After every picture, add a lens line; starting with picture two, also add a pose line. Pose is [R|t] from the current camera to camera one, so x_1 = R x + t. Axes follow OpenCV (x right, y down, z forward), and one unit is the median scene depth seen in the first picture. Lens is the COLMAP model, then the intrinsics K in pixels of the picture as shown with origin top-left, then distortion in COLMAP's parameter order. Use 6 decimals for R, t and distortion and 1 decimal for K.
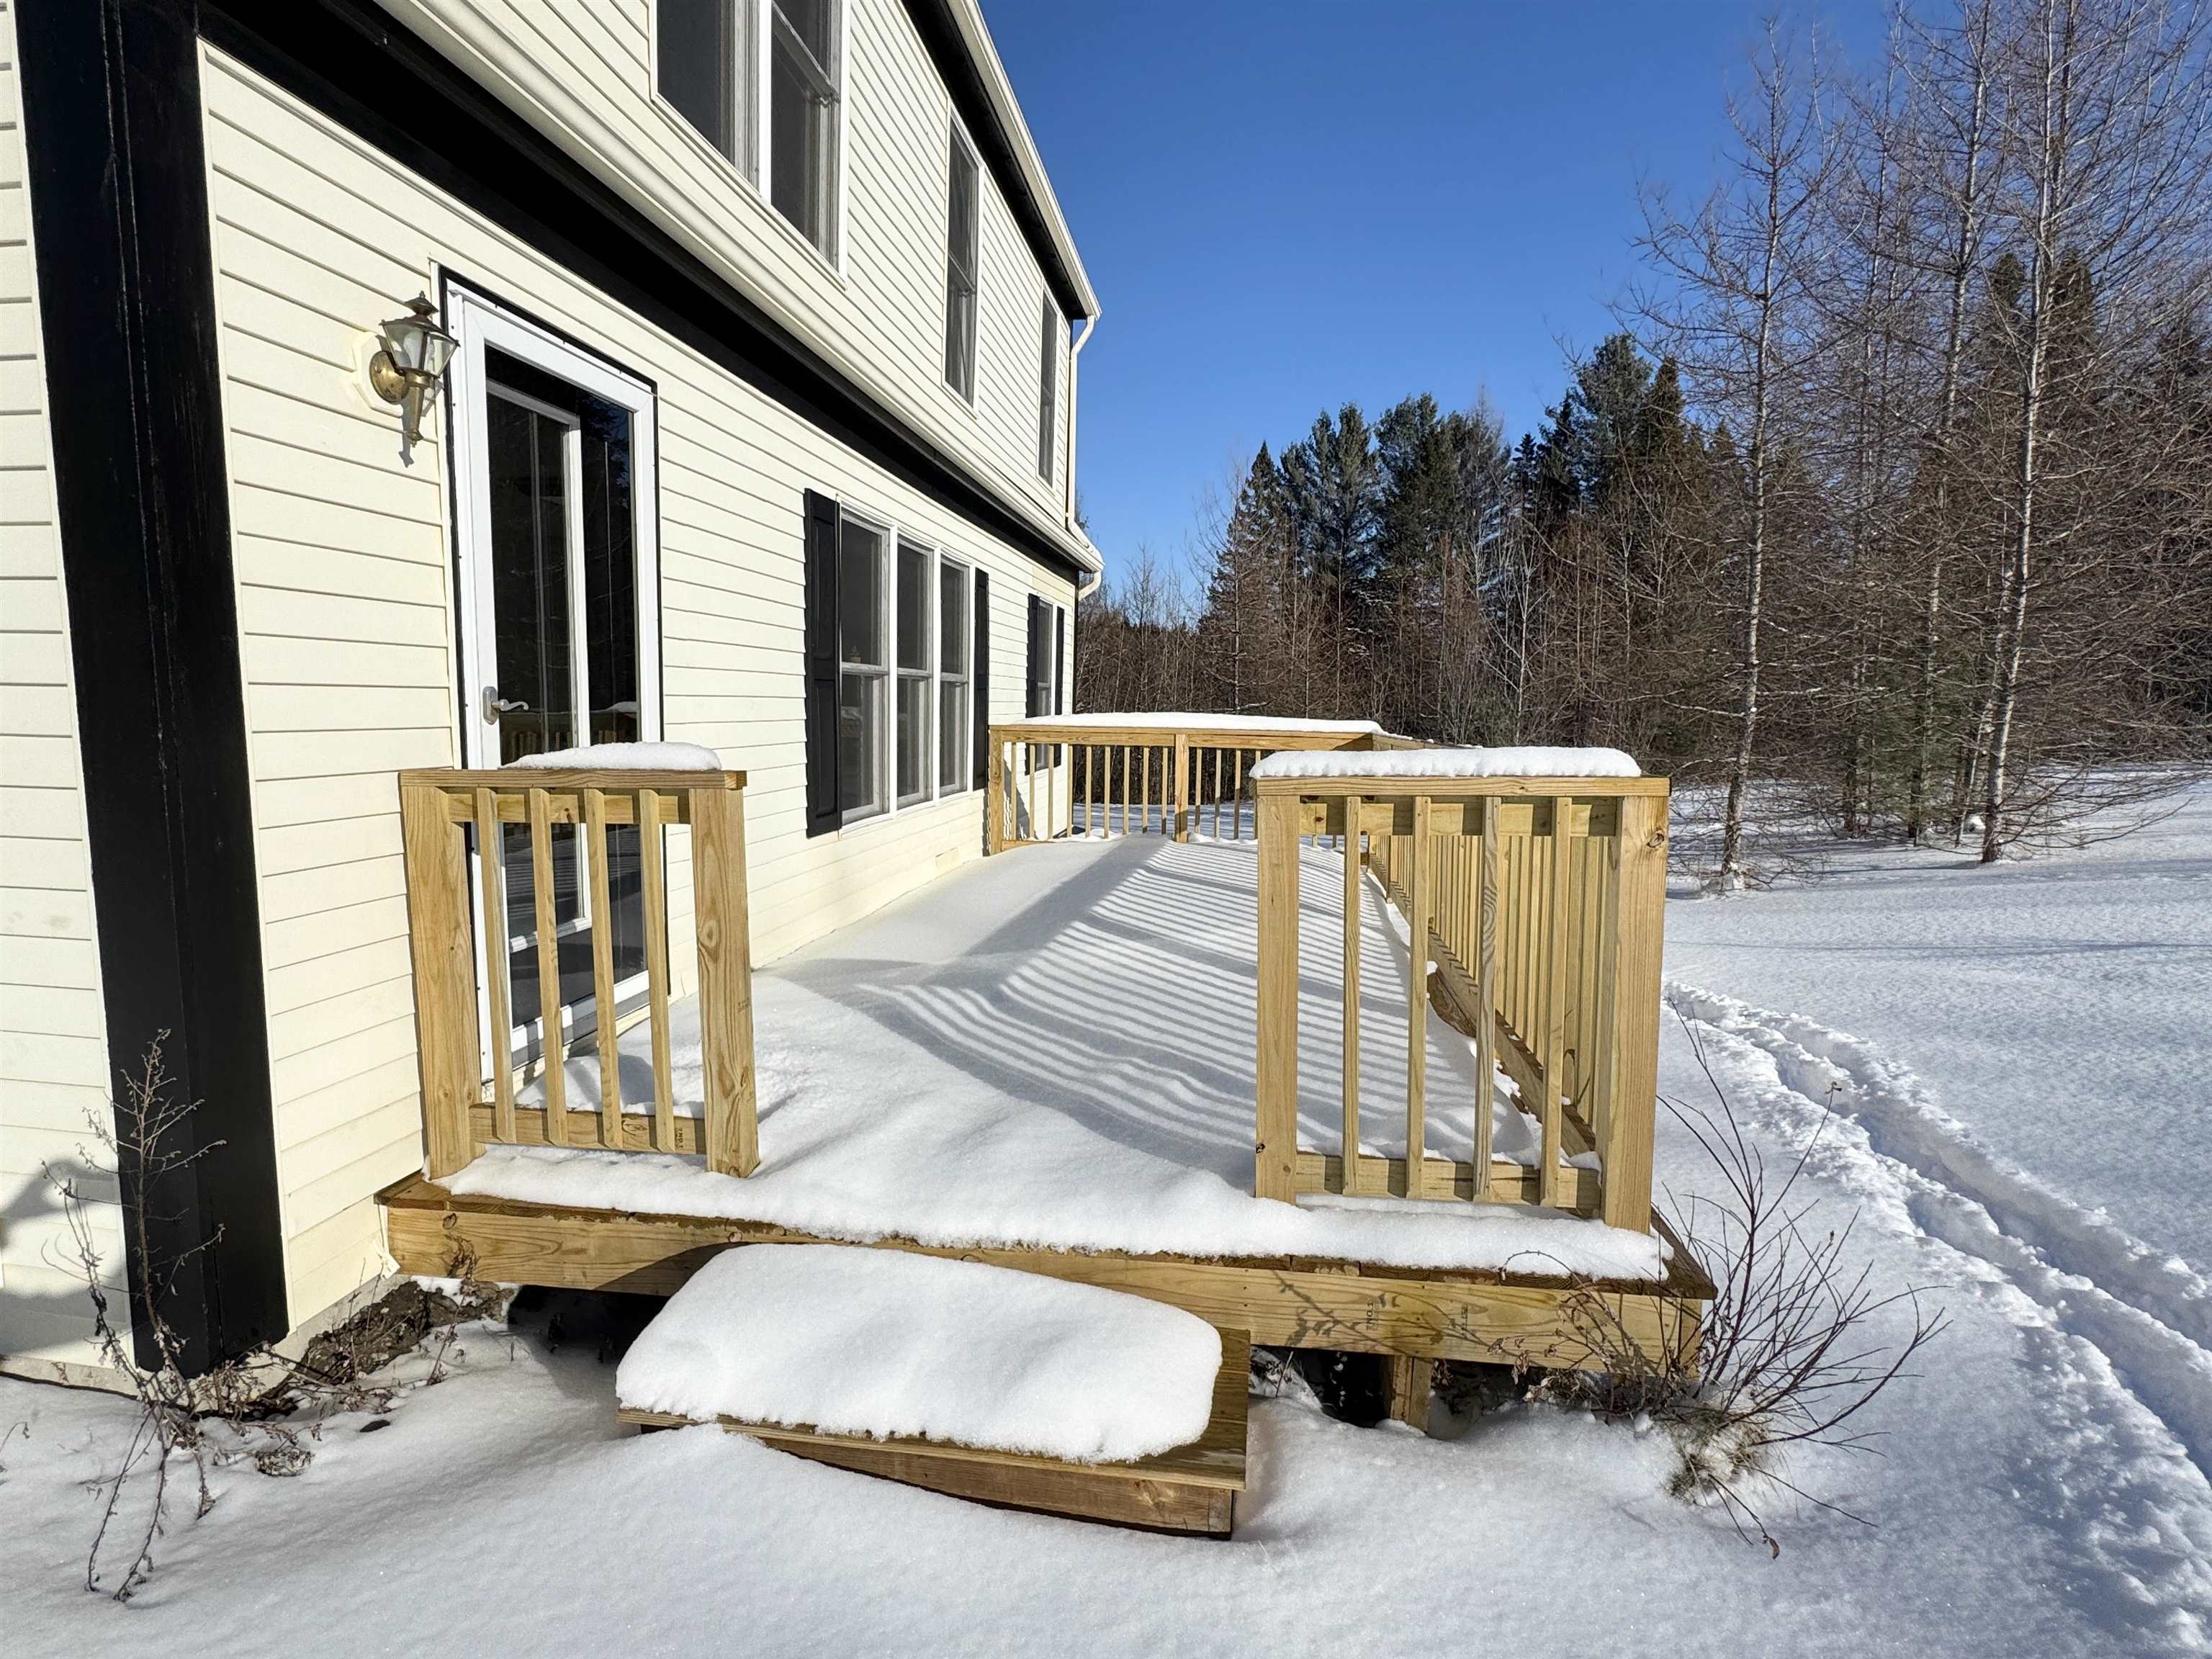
lens RADIAL K [[1091.7, 0, 1103.3], [0, 1091.7, 834.5], [0, 0, 1]] dist [-0.001959, -0.016808]
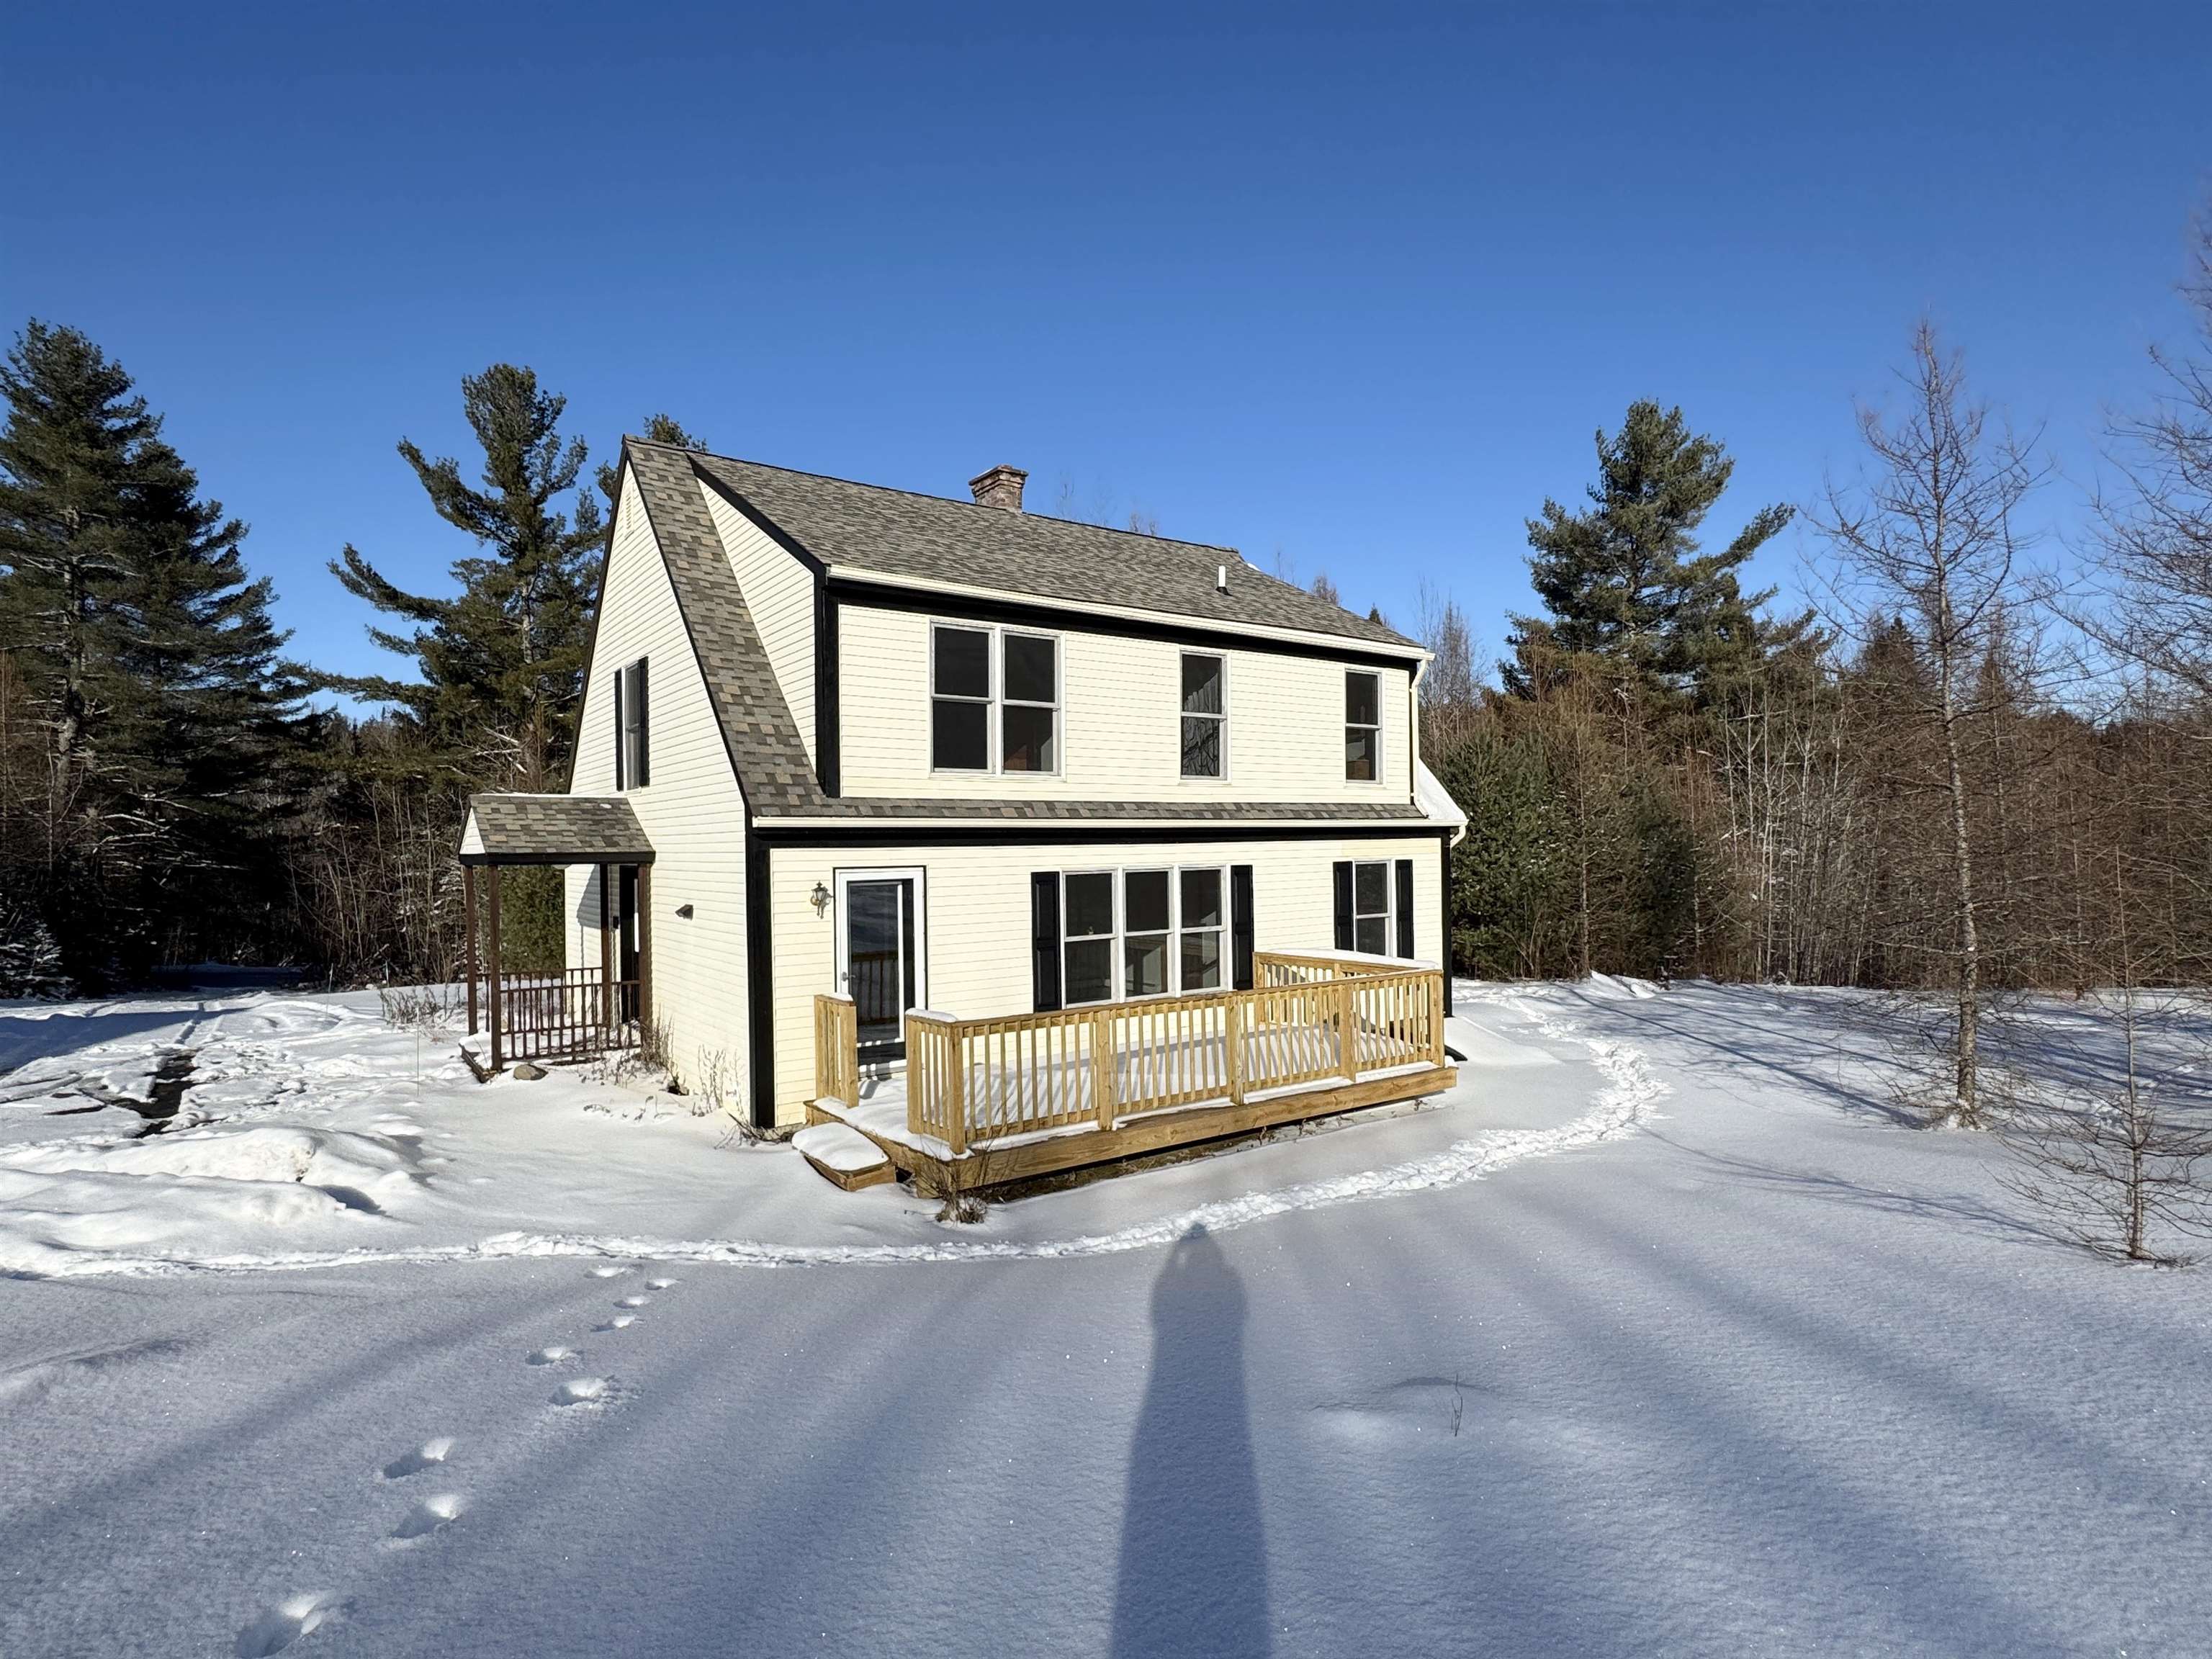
lens RADIAL K [[1134.5, 0, 1108.6], [0, 1134.5, 838.4], [0, 0, 1]] dist [-0.002039, 0.000950]
pose [[0.692533, -0.029466, -0.720784, 1.894168], [-0.064037, 0.992710, -0.102110, -0.166724], [0.718538, 0.116871, 0.685598, -0.695949]]
